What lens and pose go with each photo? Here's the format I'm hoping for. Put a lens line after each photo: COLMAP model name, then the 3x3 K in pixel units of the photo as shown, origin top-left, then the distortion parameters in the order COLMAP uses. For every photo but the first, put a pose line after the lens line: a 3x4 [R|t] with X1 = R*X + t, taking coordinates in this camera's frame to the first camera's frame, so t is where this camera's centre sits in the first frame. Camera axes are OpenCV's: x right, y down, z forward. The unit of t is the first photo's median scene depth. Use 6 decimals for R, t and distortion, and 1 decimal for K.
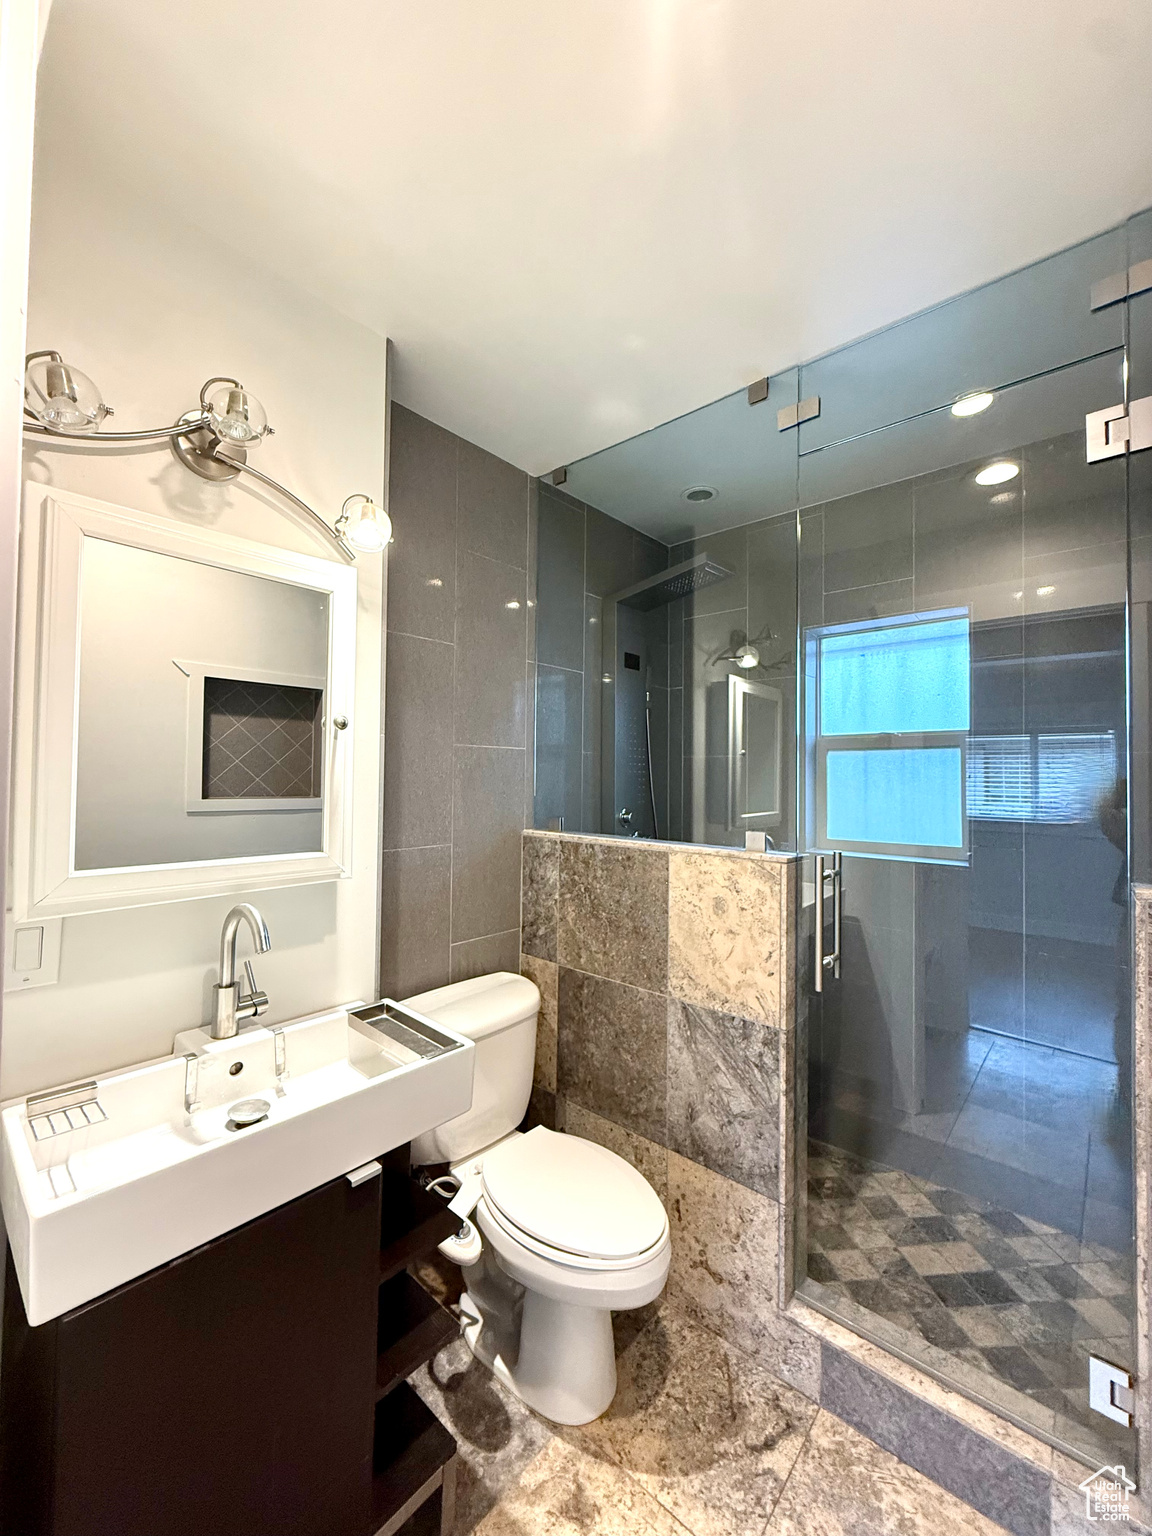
lens RADIAL K [[615.8, 0, 577.5], [0, 615.8, 761.7], [0, 0, 1]] dist [0.004635, -0.000152]
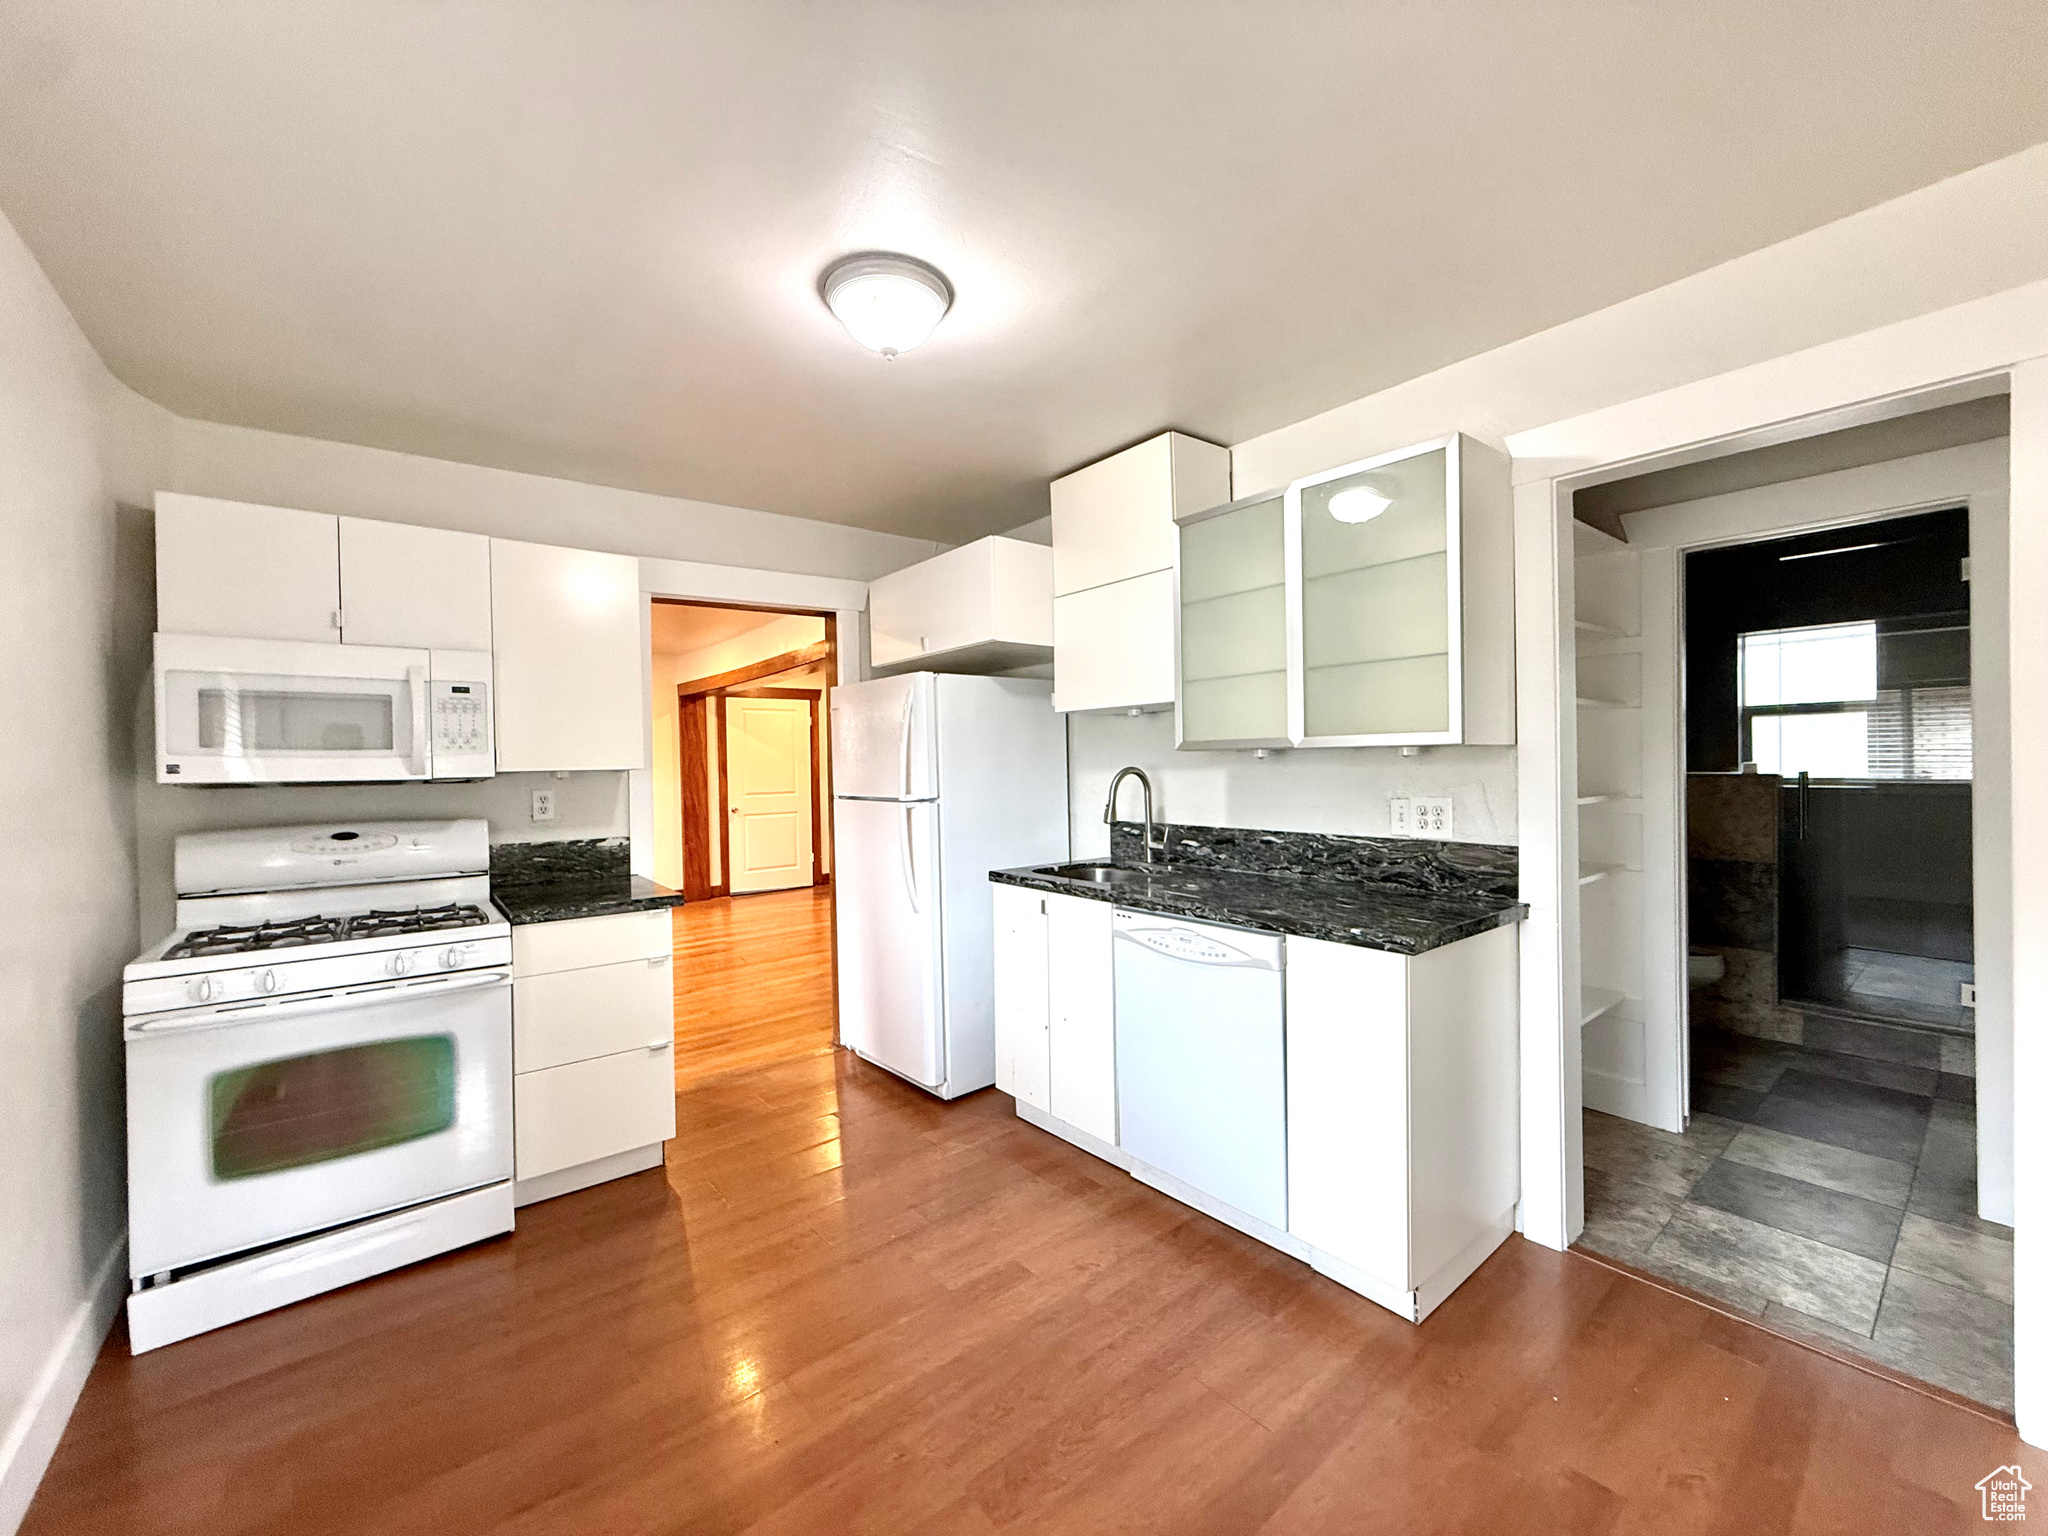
lens RADIAL K [[821.0, 0, 1020.8], [0, 821.0, 773.1], [0, 0, 1]] dist [0.004635, -0.000152]
pose [[0.984195, -0.019179, -0.176047, -1.267062], [0.024896, 0.999230, 0.030320, 0.019380], [0.175330, -0.034224, 0.983915, -1.597771]]
